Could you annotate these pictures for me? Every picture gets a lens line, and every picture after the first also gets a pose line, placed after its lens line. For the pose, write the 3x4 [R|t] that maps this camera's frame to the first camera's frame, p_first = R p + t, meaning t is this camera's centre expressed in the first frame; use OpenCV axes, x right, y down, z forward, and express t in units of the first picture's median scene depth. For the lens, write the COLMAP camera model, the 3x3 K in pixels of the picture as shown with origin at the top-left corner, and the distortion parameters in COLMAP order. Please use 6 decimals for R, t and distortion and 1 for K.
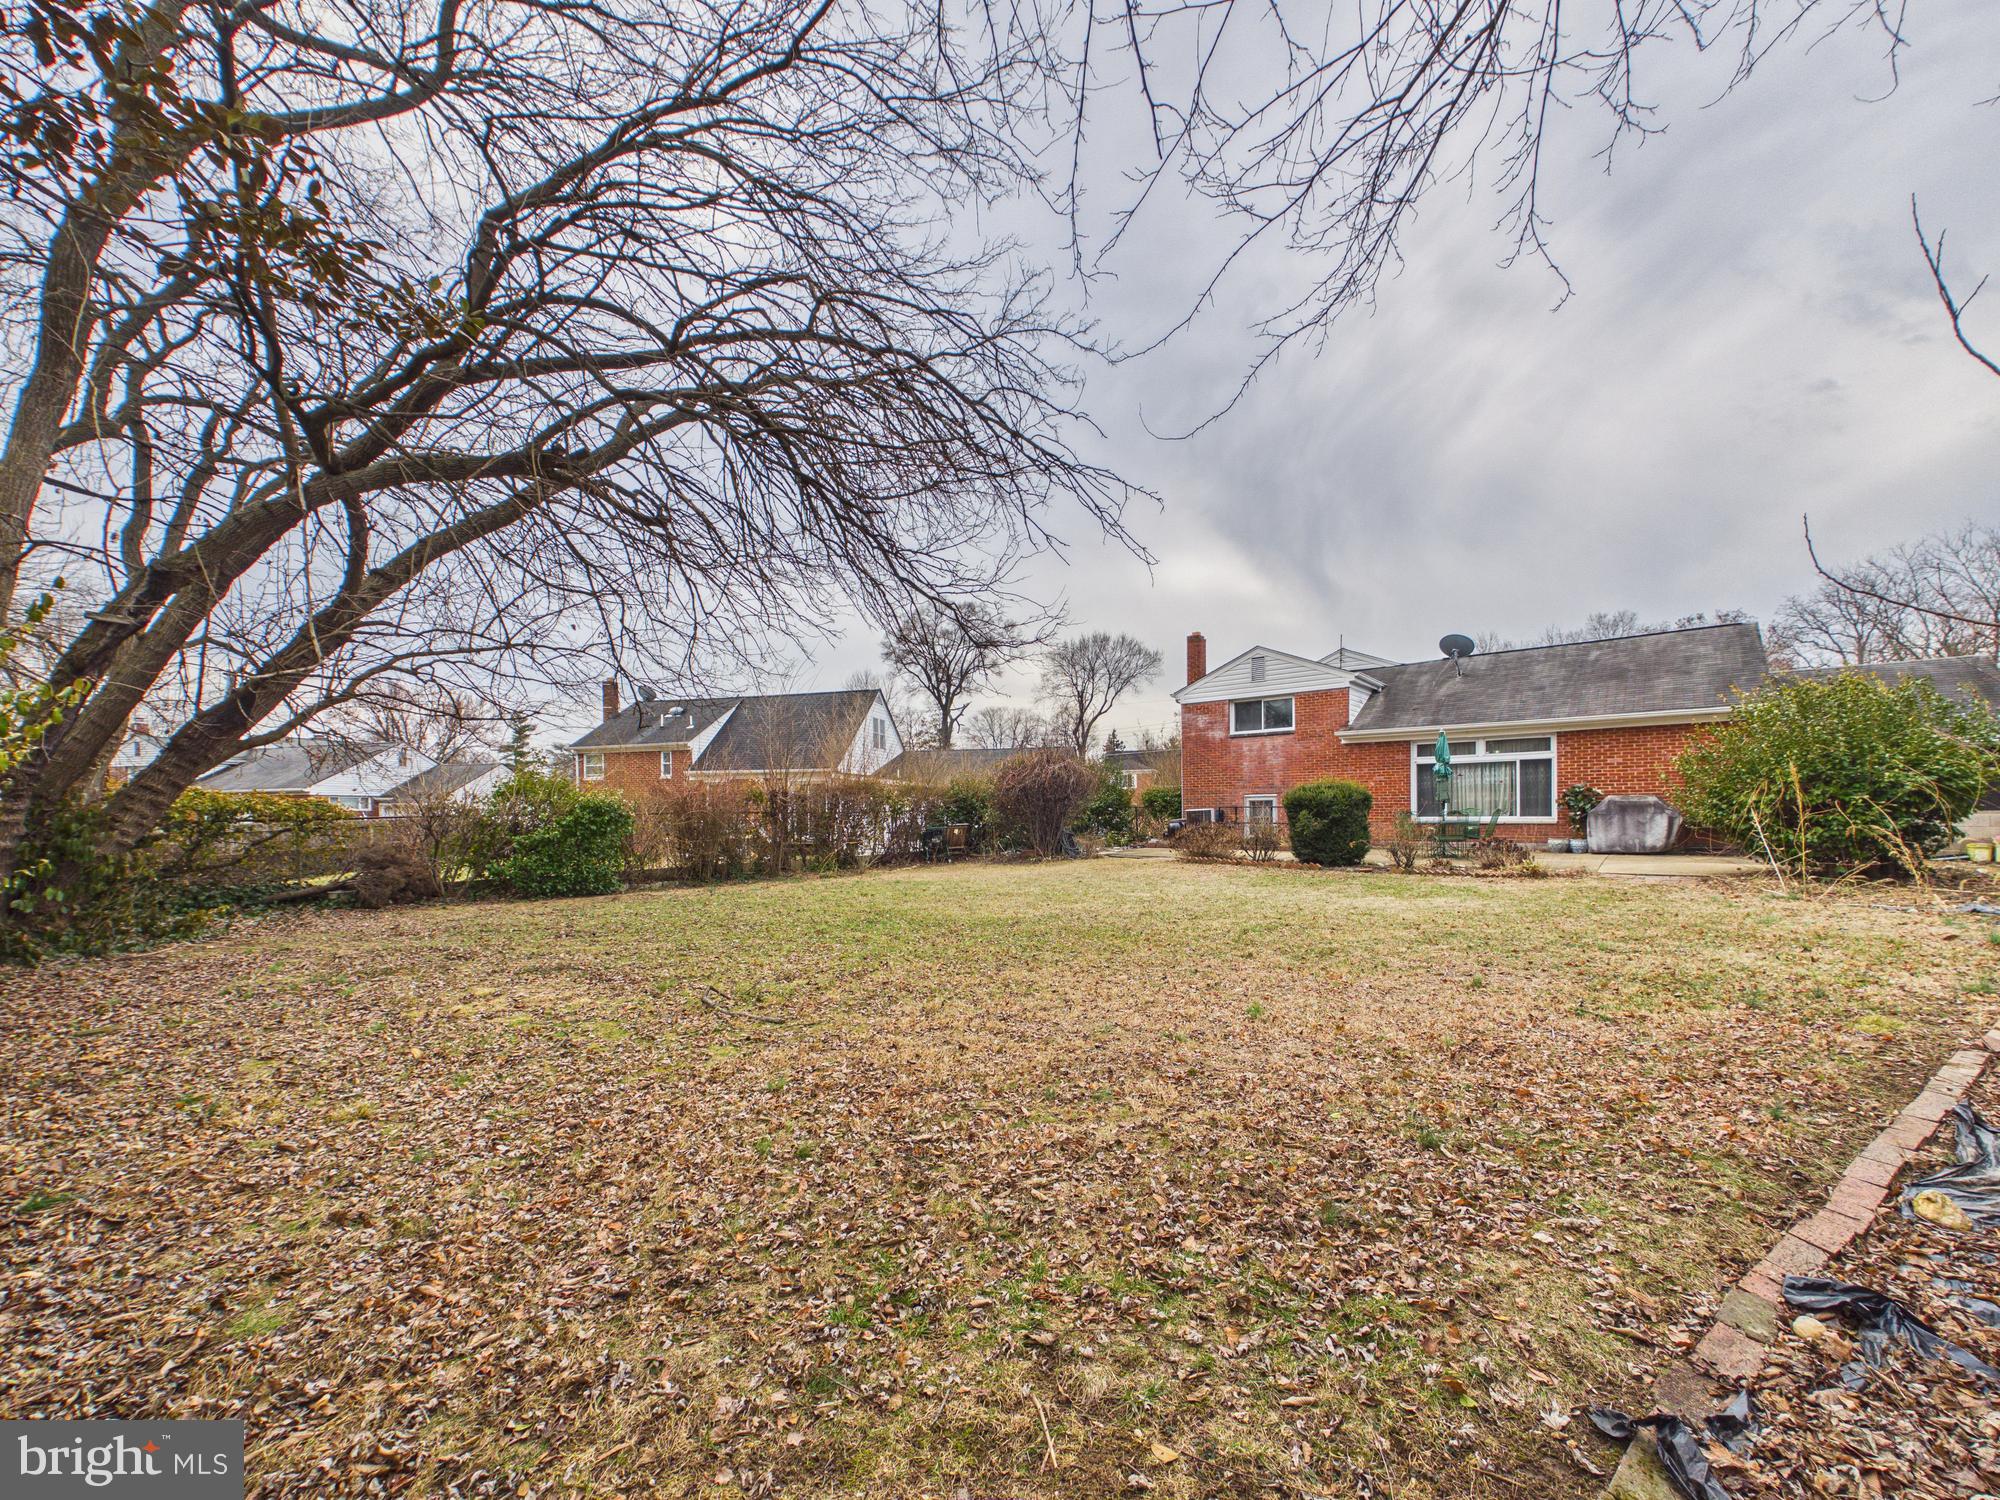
lens RADIAL K [[802.5, 0, 997.3], [0, 802.5, 775.2], [0, 0, 1]] dist [0.000214, 0.000124]
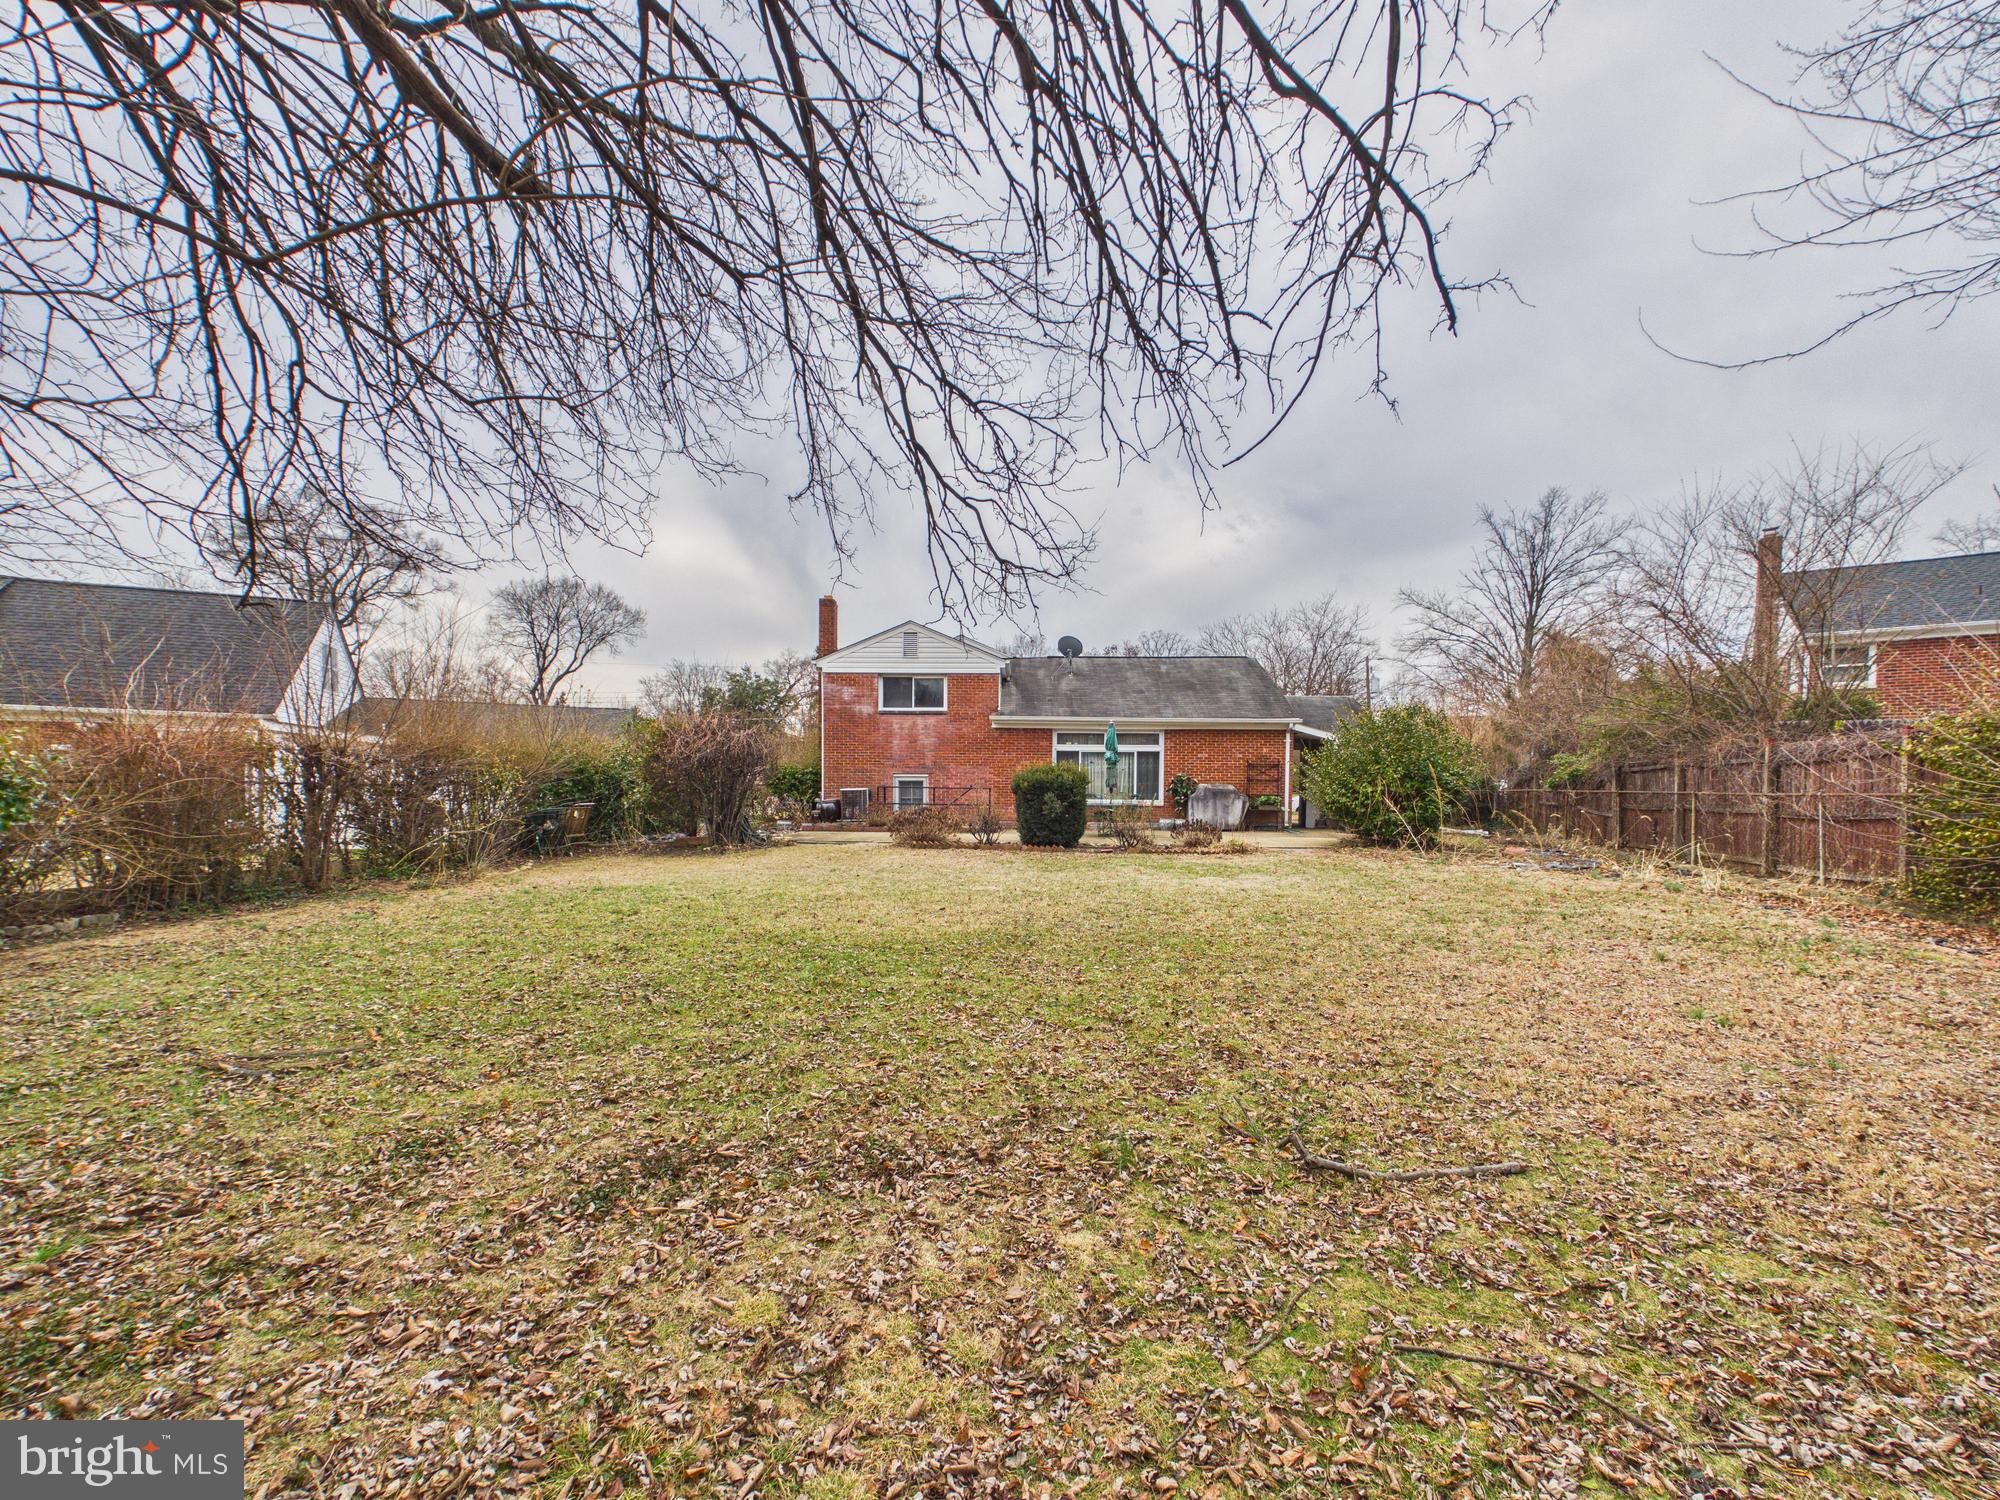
lens RADIAL K [[802.5, 0, 997.3], [0, 802.5, 775.2], [0, 0, 1]] dist [0.000214, 0.000124]
pose [[0.777932, 0.027101, 0.627763, -0.215995], [-0.044506, 0.998937, 0.012028, 0.009377], [-0.626770, -0.037296, 0.778311, 0.193830]]
